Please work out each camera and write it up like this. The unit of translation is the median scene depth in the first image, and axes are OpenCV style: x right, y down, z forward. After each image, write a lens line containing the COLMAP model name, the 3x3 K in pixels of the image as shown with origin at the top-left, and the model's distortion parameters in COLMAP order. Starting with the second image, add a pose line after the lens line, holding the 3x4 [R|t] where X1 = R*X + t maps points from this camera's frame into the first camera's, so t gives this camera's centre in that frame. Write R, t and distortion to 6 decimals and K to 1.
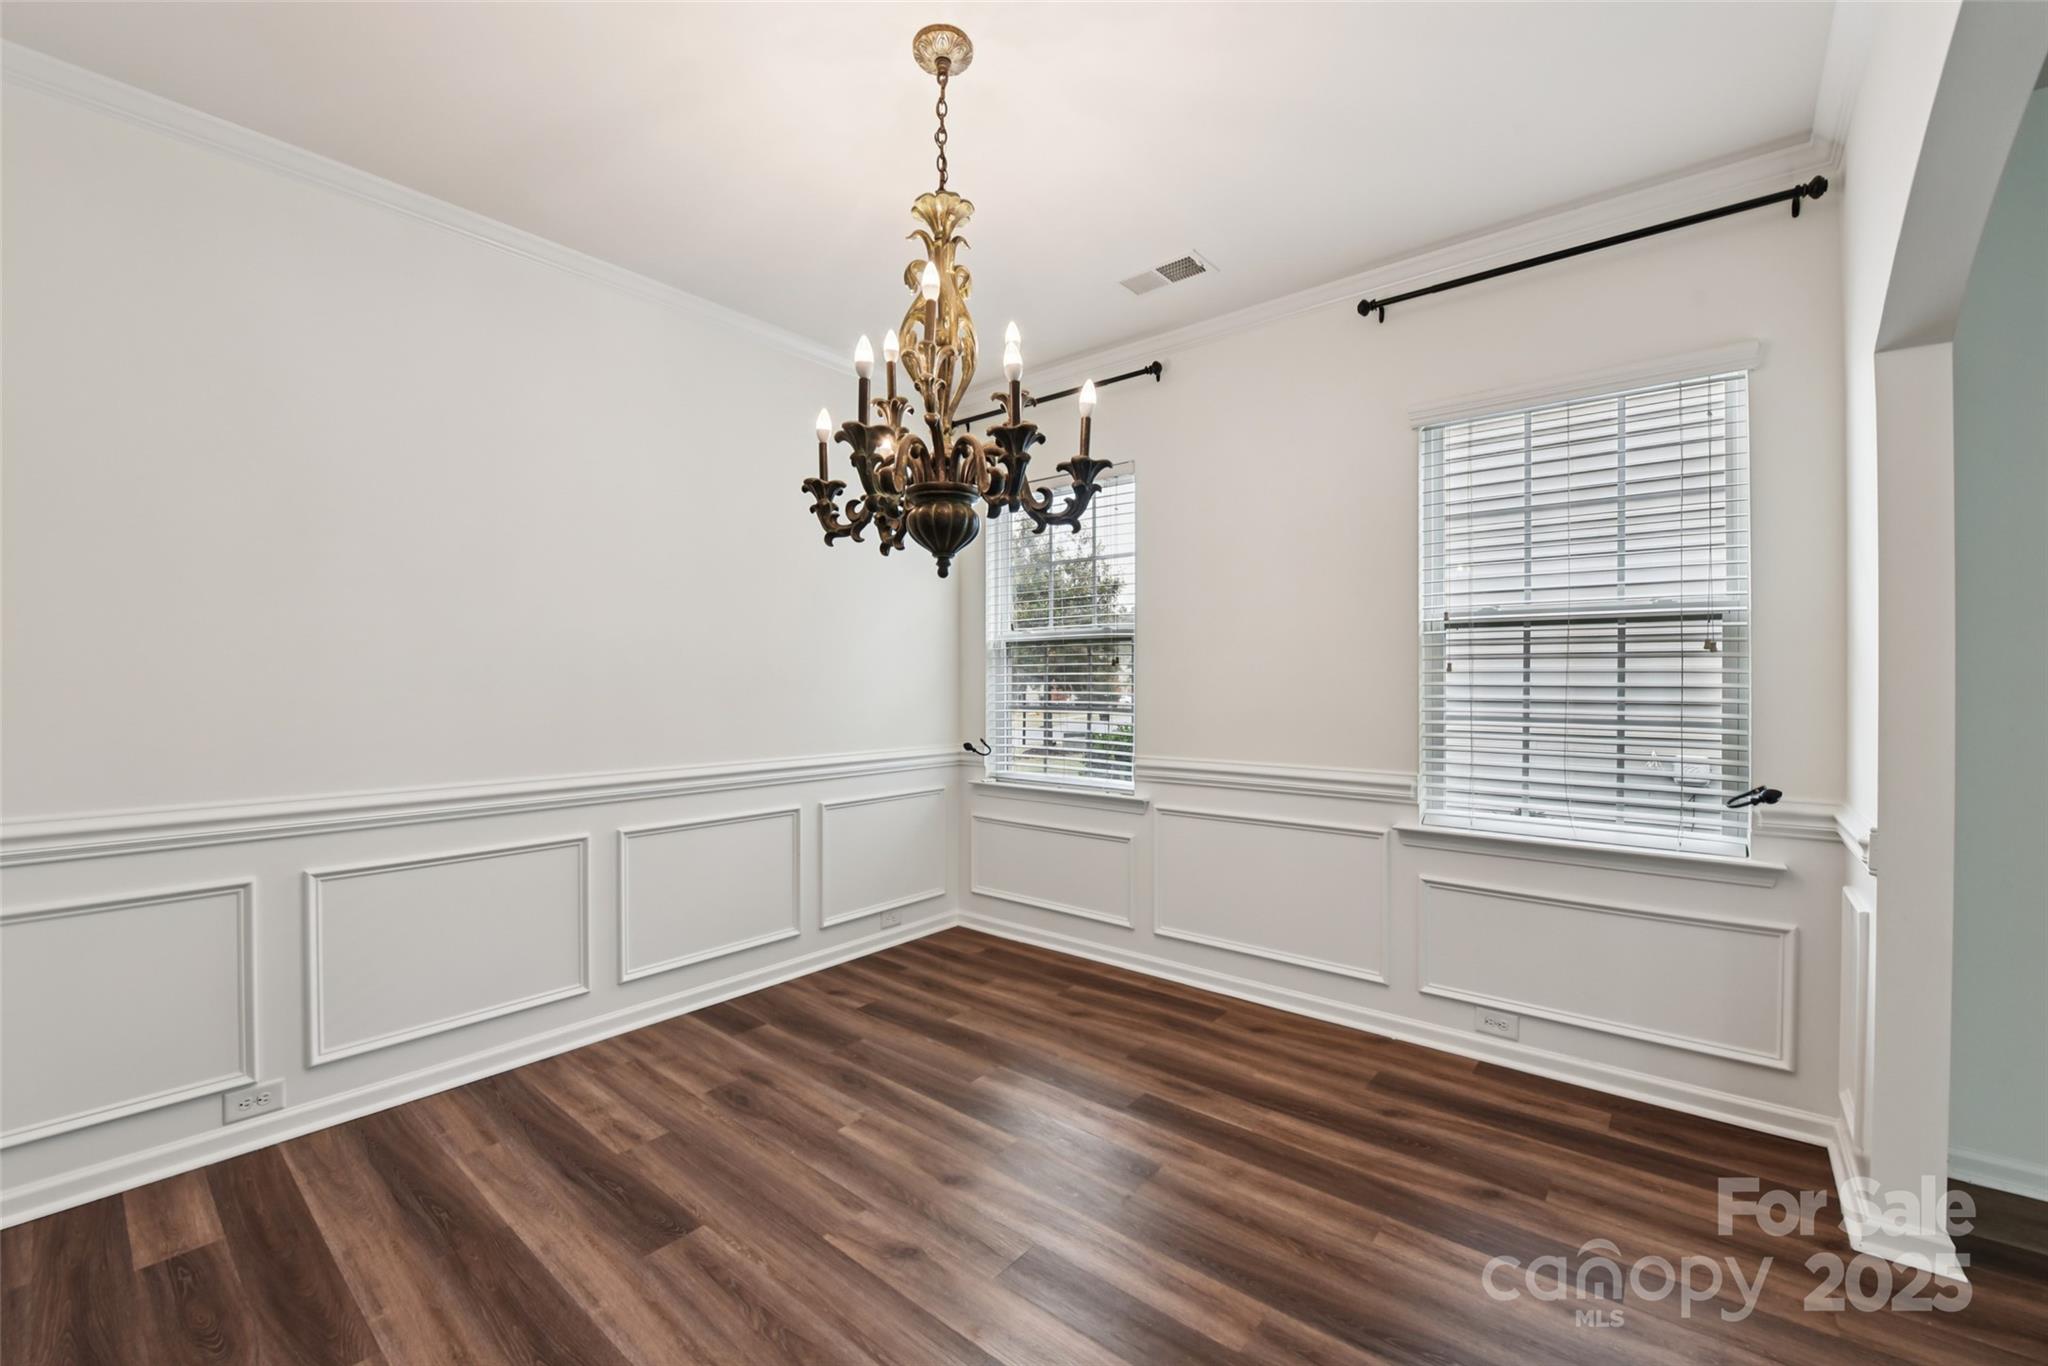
lens RADIAL K [[830.5, 0, 1042.6], [0, 830.5, 686.7], [0, 0, 1]] dist [-0.020773, -0.000434]
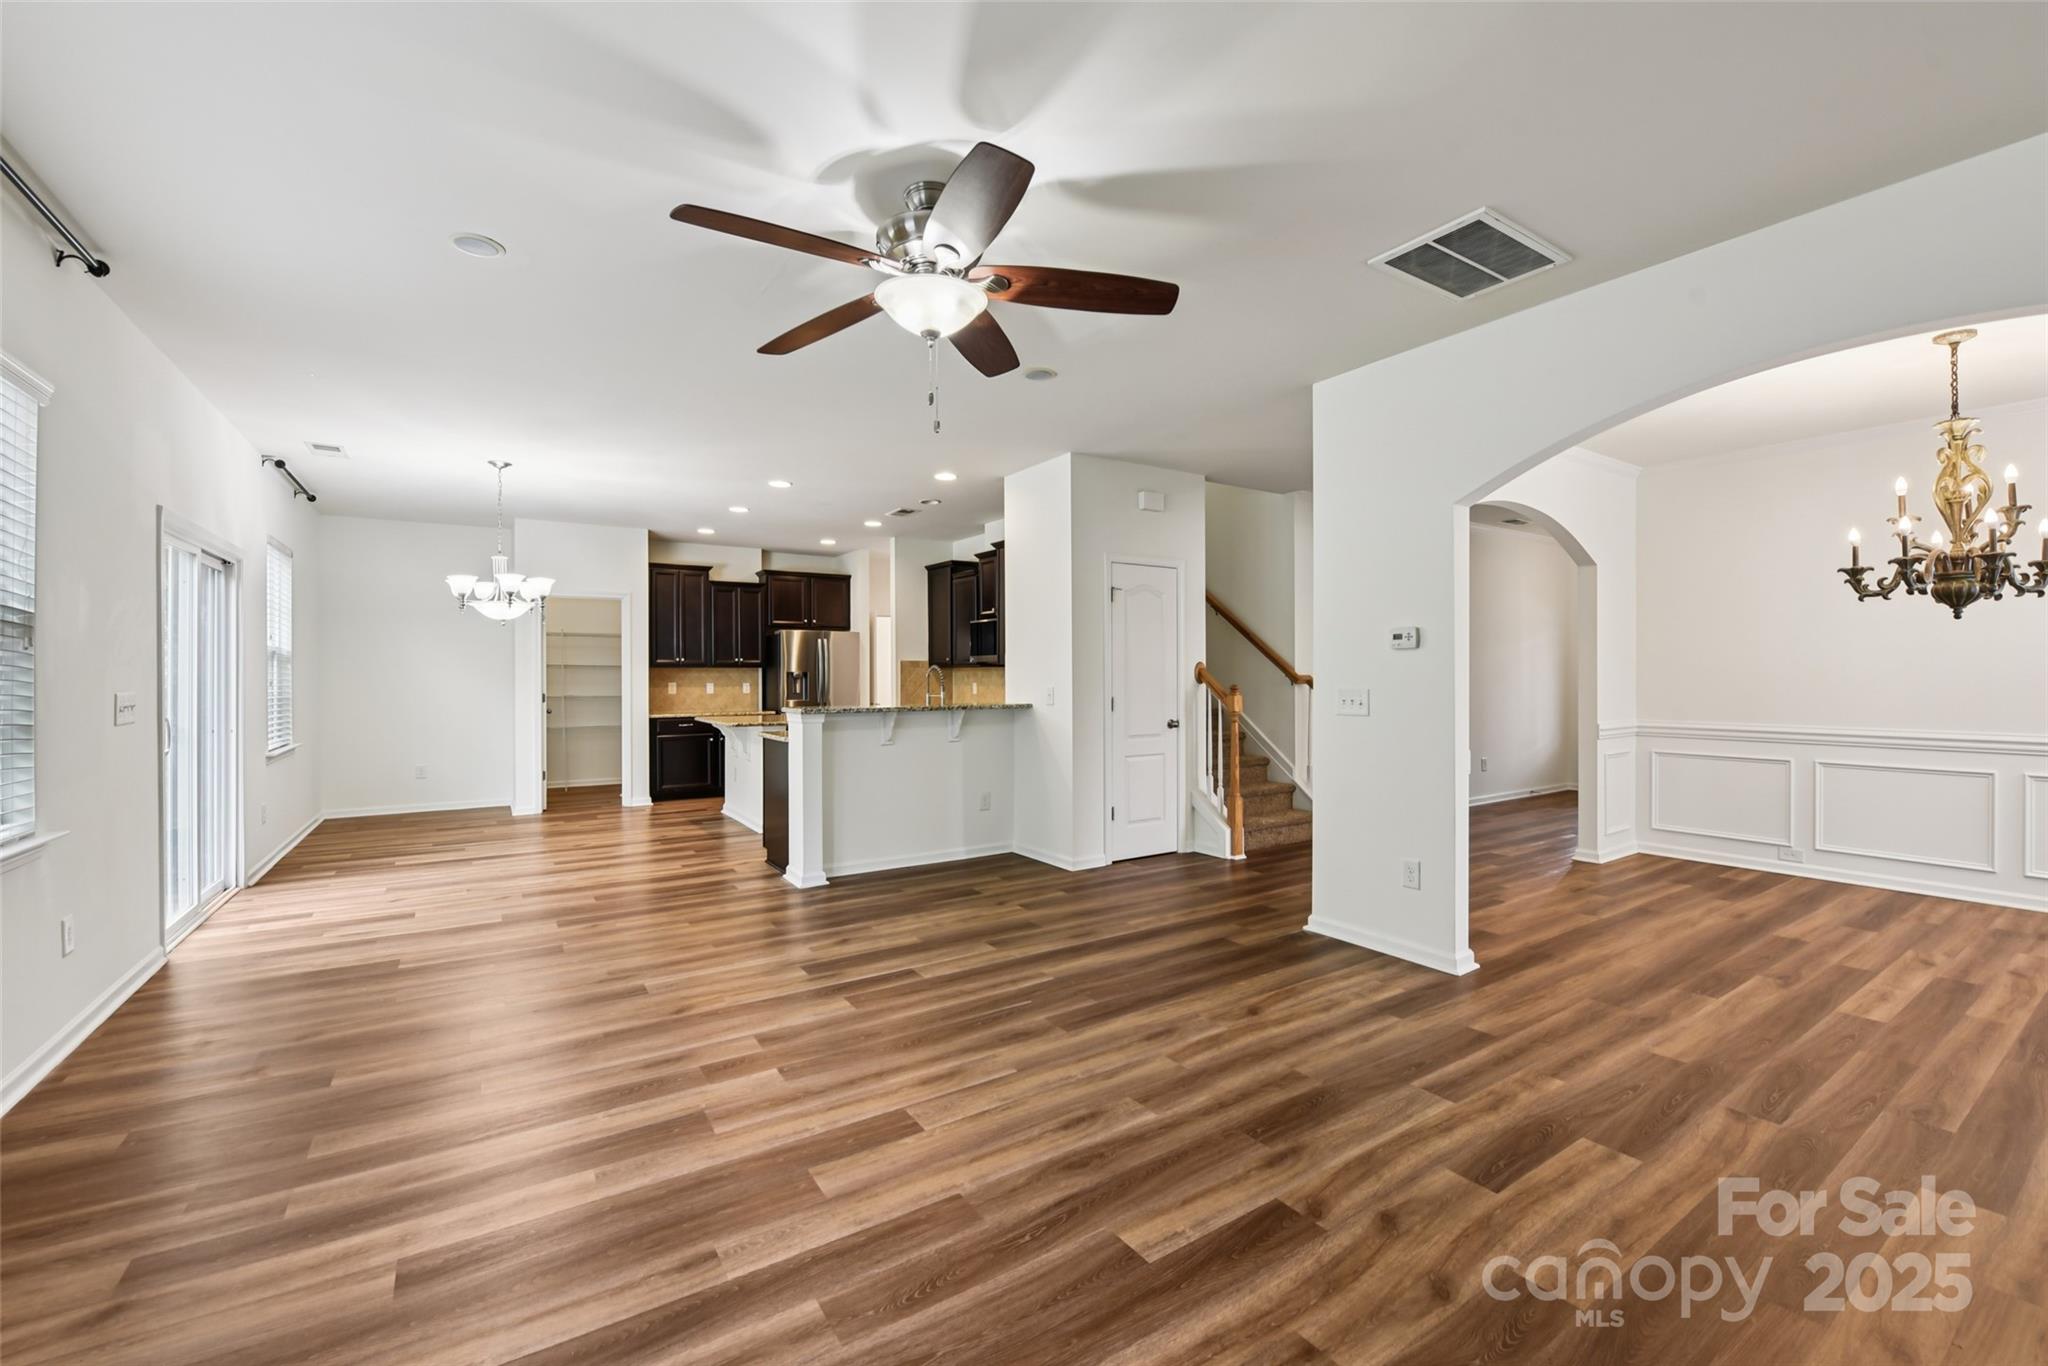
lens RADIAL K [[830.9, 0, 1024.0], [0, 830.9, 683.0], [0, 0, 1]] dist [-0.017313, -0.001155]
pose [[-0.299064, 0.008733, -0.954193, 1.587064], [-0.004037, 0.999938, 0.010417, 0.002652], [0.954225, 0.006967, -0.299010, -0.337019]]
